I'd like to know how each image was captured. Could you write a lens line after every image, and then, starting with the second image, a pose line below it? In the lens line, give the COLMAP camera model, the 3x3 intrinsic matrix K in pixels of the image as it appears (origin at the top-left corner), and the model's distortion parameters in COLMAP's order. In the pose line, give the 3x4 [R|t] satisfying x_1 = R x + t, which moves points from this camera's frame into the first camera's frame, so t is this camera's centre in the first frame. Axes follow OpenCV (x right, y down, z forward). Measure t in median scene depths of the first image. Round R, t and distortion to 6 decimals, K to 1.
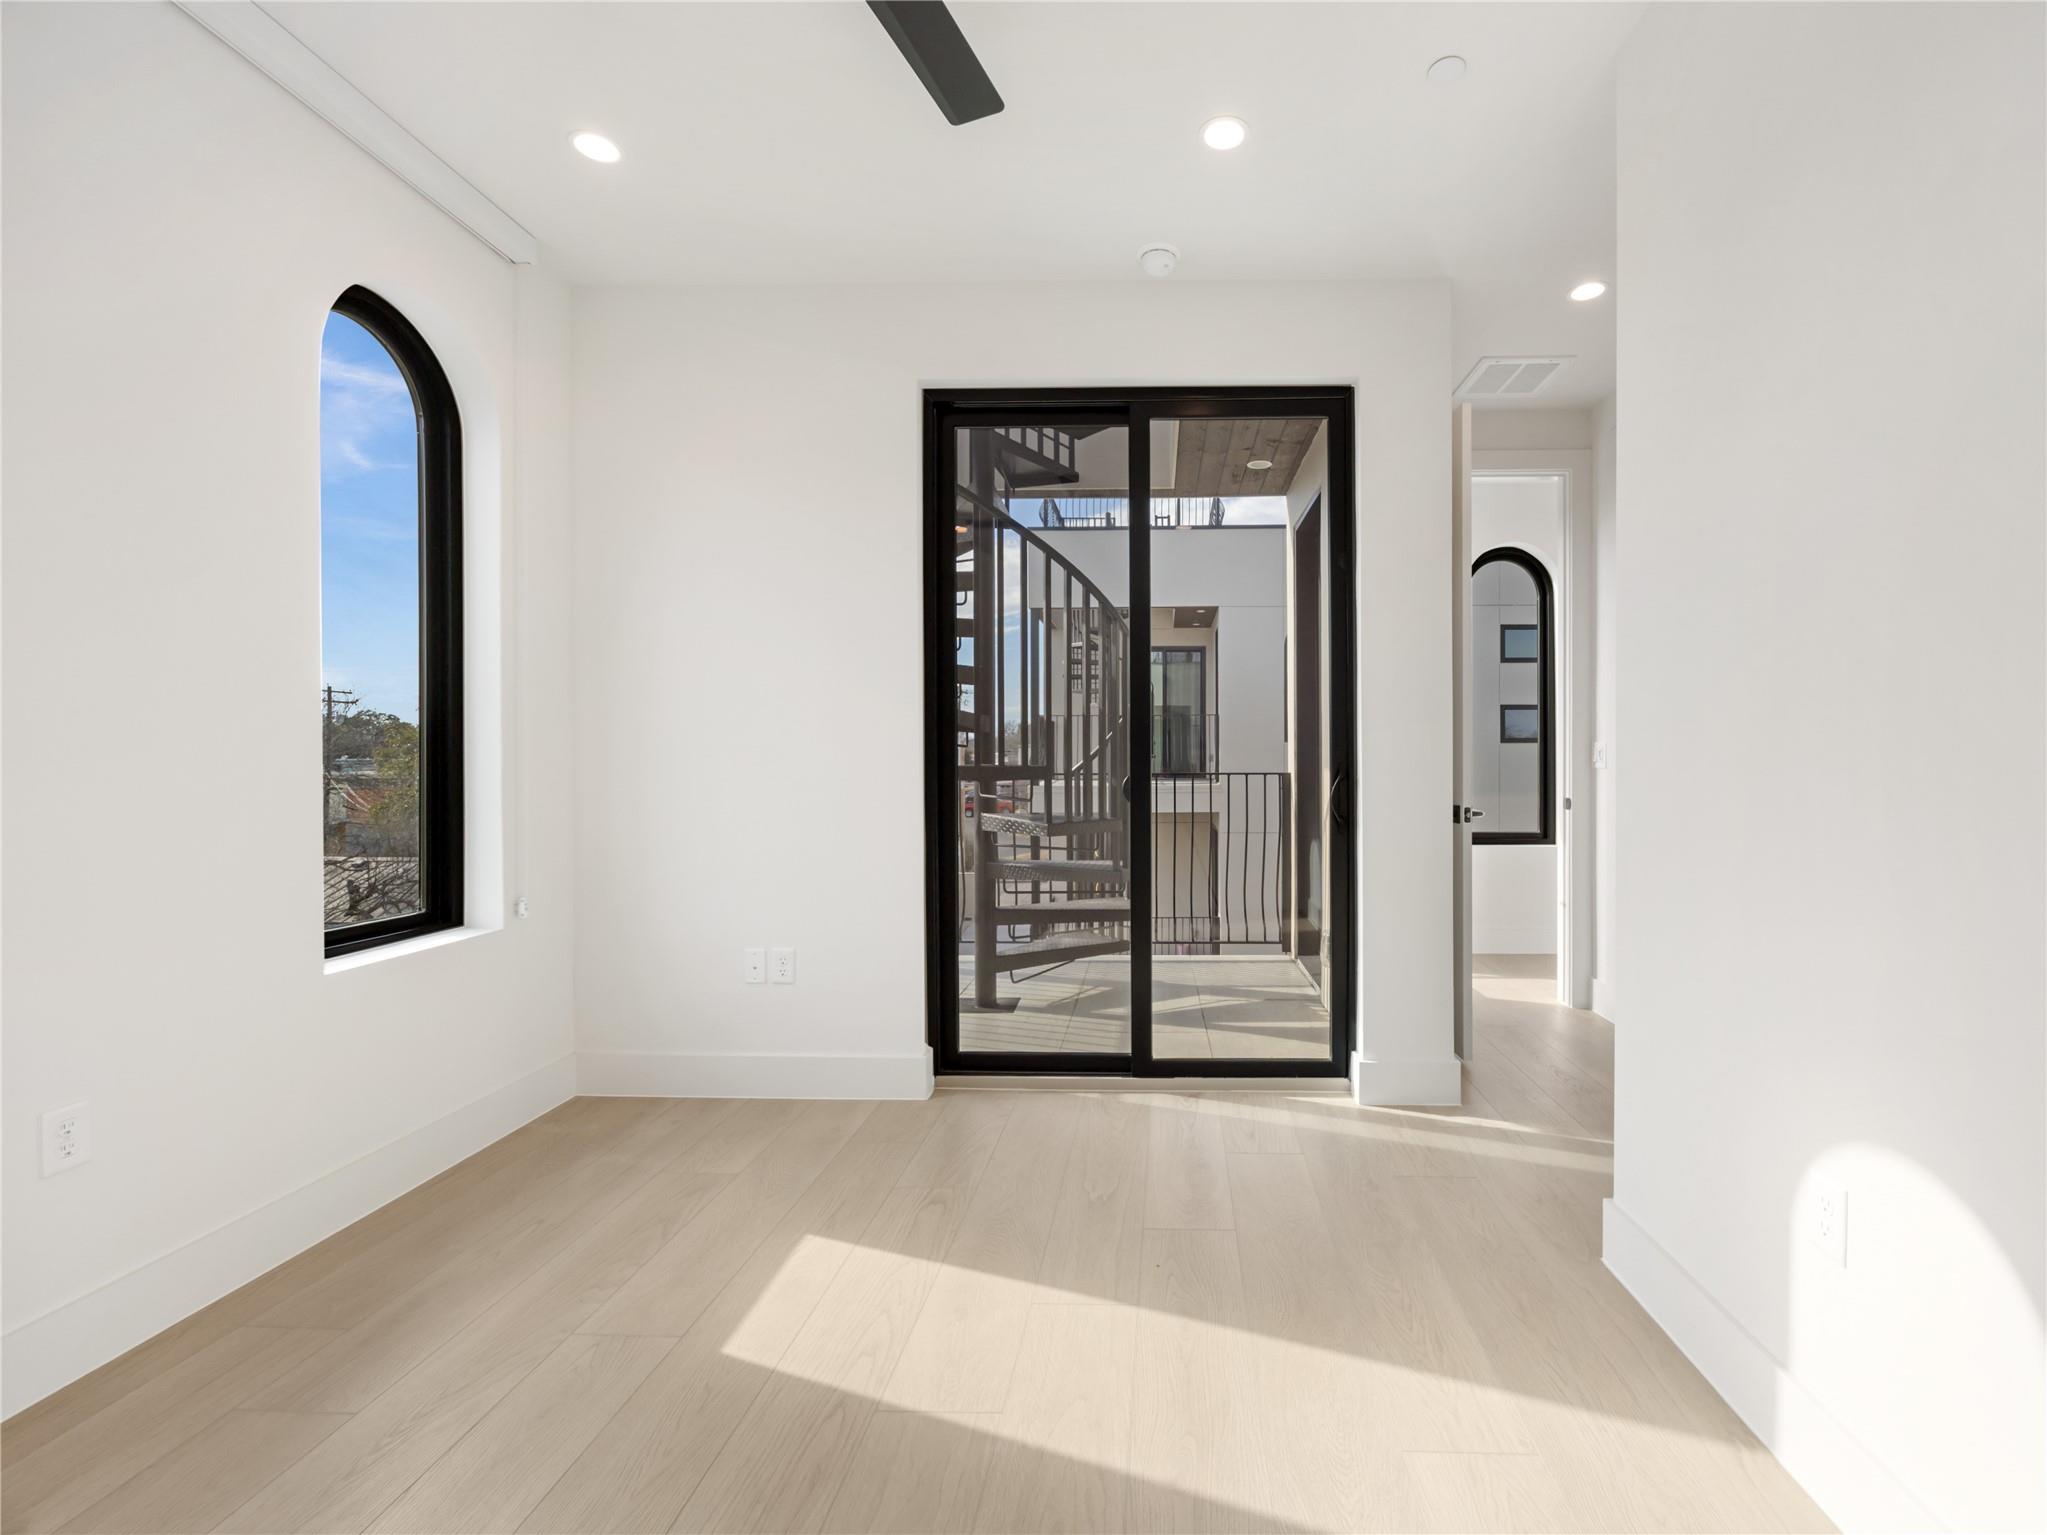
lens RADIAL K [[838.0, 0, 980.1], [0, 838.0, 766.3], [0, 0, 1]] dist [-0.002567, 0.000125]
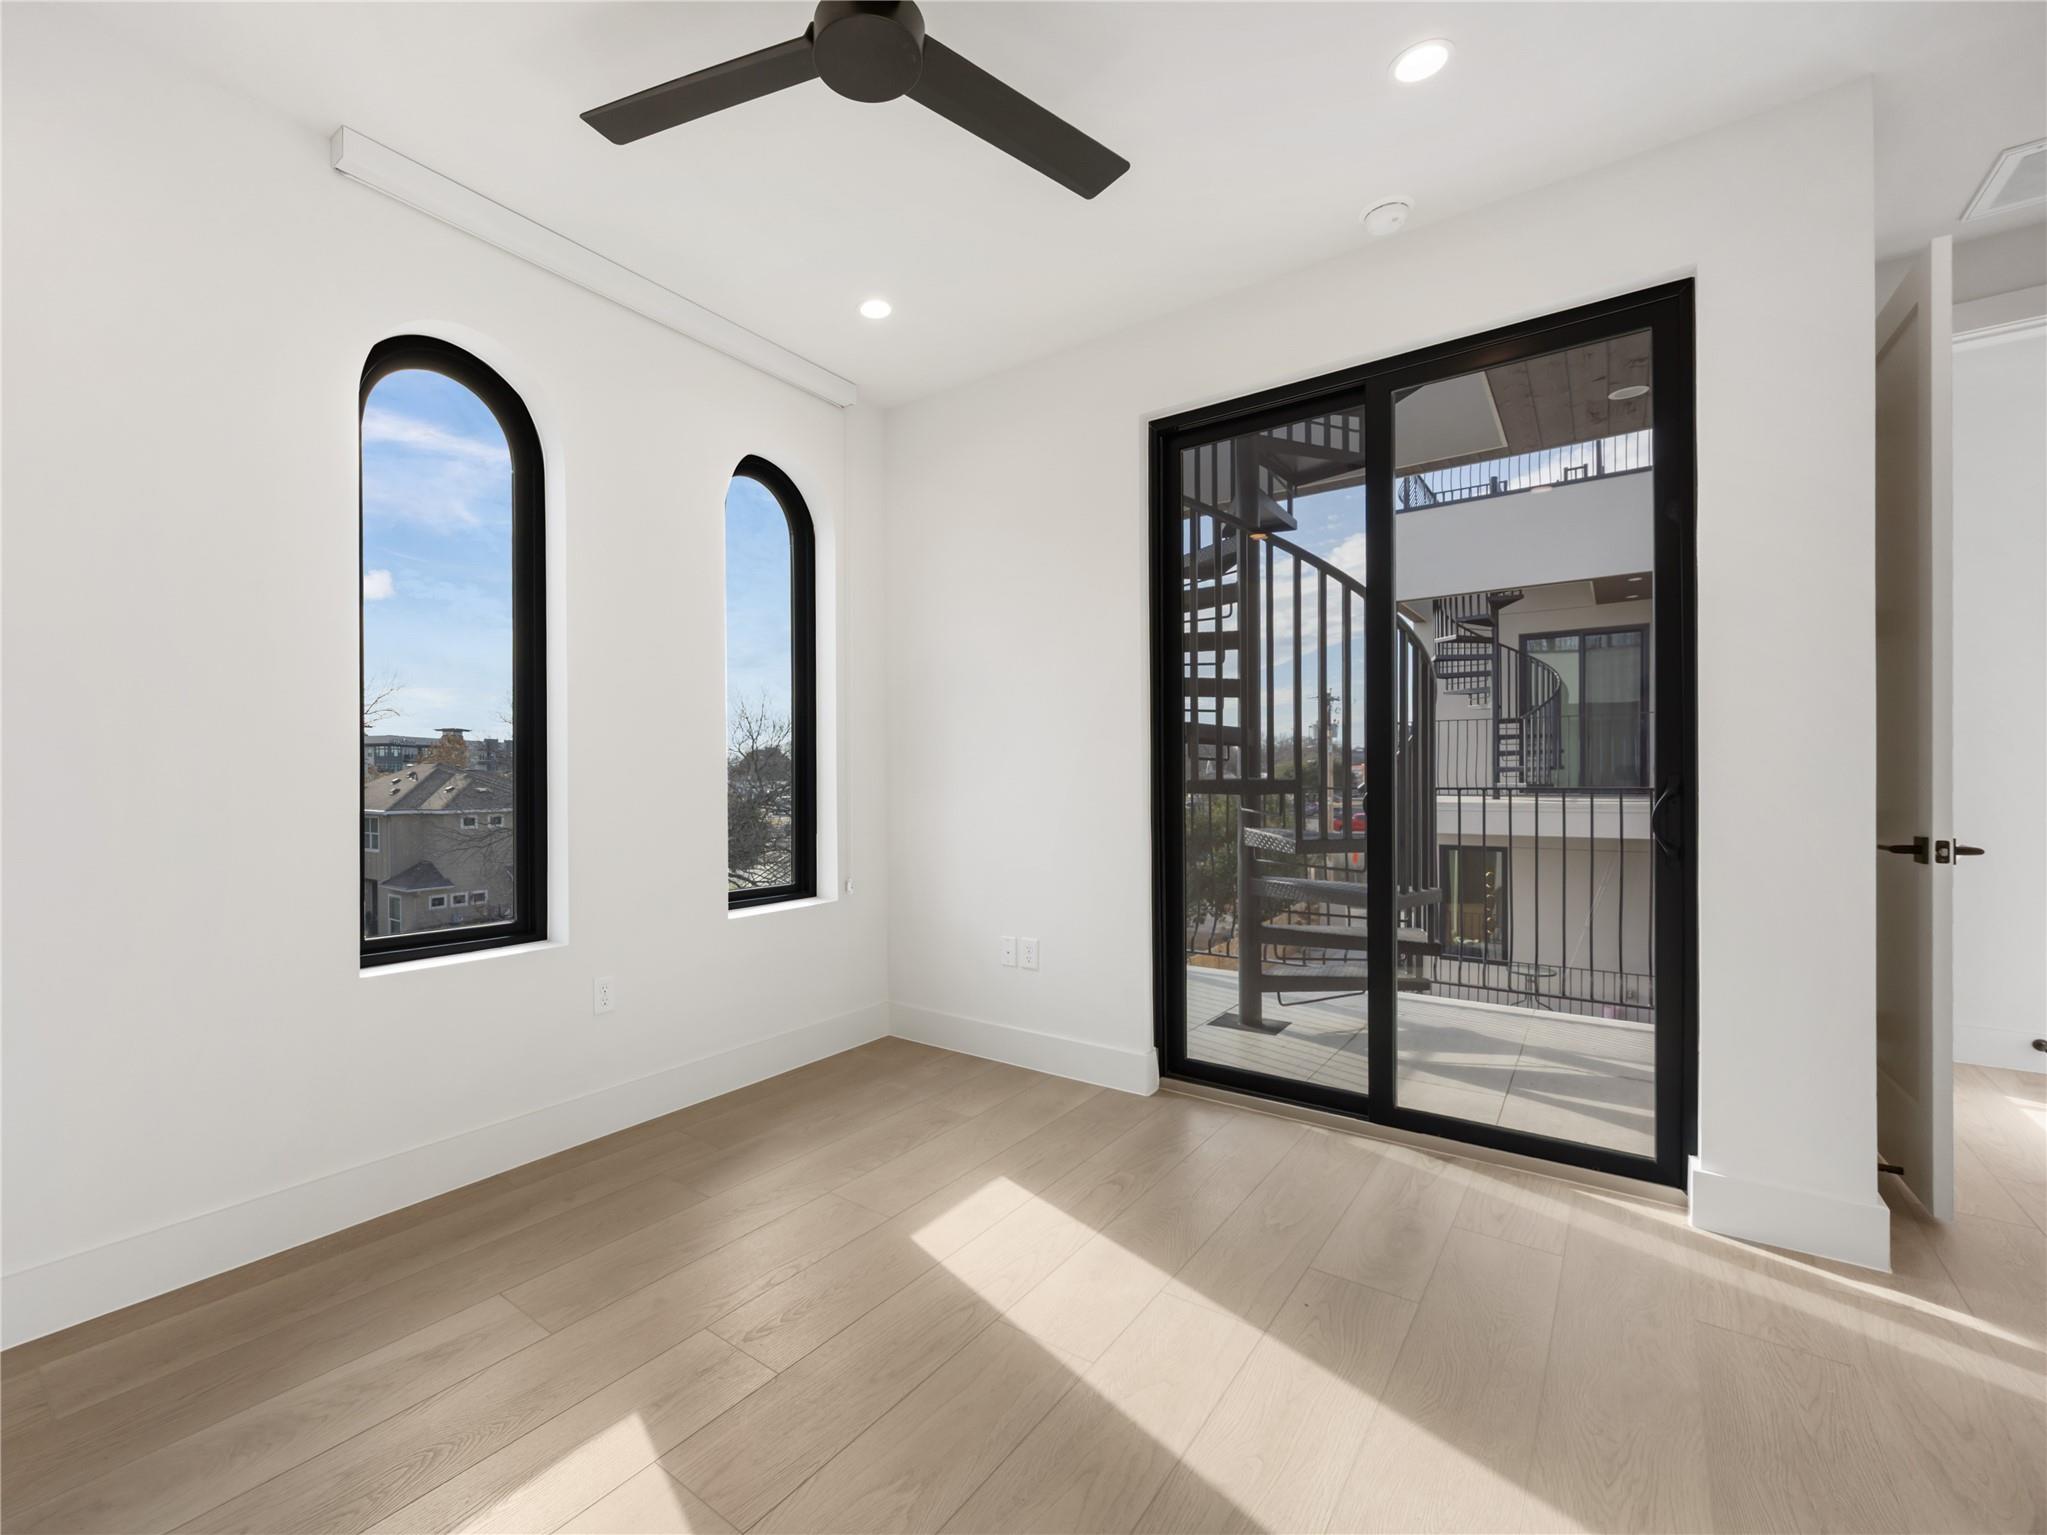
lens RADIAL K [[885.7, 0, 991.9], [0, 885.7, 782.2], [0, 0, 1]] dist [-0.001607, 0.000373]
pose [[0.813678, 0.000229, -0.581316, 0.405949], [0.001941, 0.999993, 0.003110, -0.001423], [0.581313, -0.003659, 0.813672, -0.019944]]
